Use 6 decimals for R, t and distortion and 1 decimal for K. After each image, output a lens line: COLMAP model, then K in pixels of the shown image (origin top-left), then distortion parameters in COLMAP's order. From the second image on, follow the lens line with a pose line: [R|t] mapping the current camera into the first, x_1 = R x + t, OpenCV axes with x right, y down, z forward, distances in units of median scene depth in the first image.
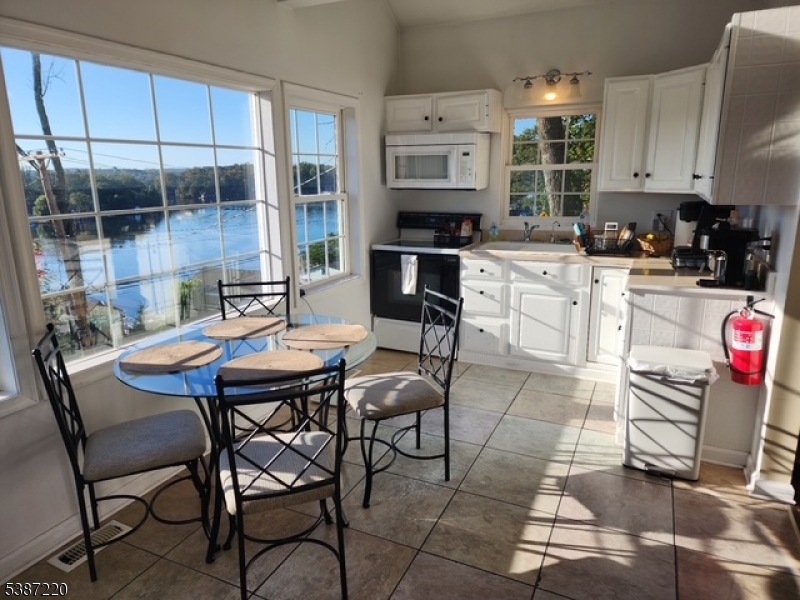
lens RADIAL K [[544.3, 0, 400.0], [0, 544.3, 300.0], [0, 0, 1]] dist [0.127763, -0.185878]
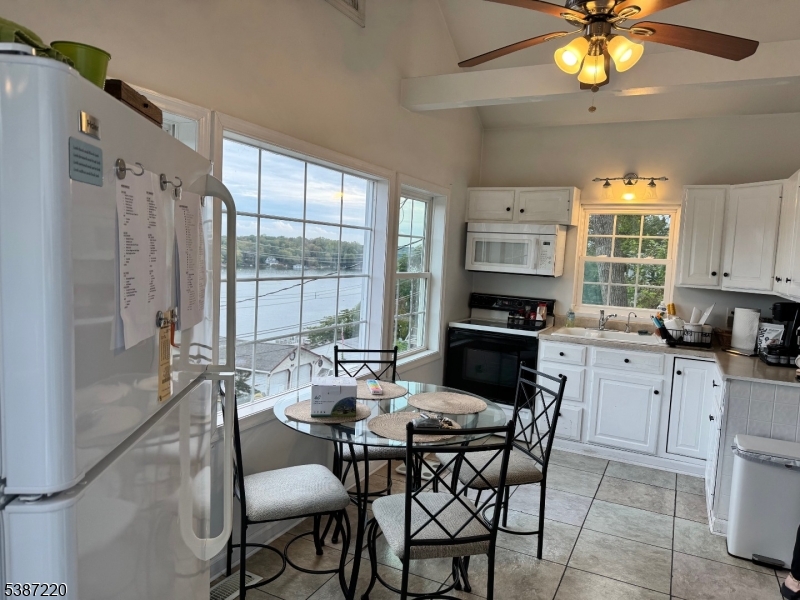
lens RADIAL K [[565.9, 0, 400.0], [0, 565.9, 300.0], [0, 0, 1]] dist [0.129905, -0.223601]
pose [[0.997603, 0.063358, -0.027834, -0.130356], [-0.066727, 0.987291, -0.144234, 0.020928], [0.018341, 0.145746, 0.989152, -0.083113]]
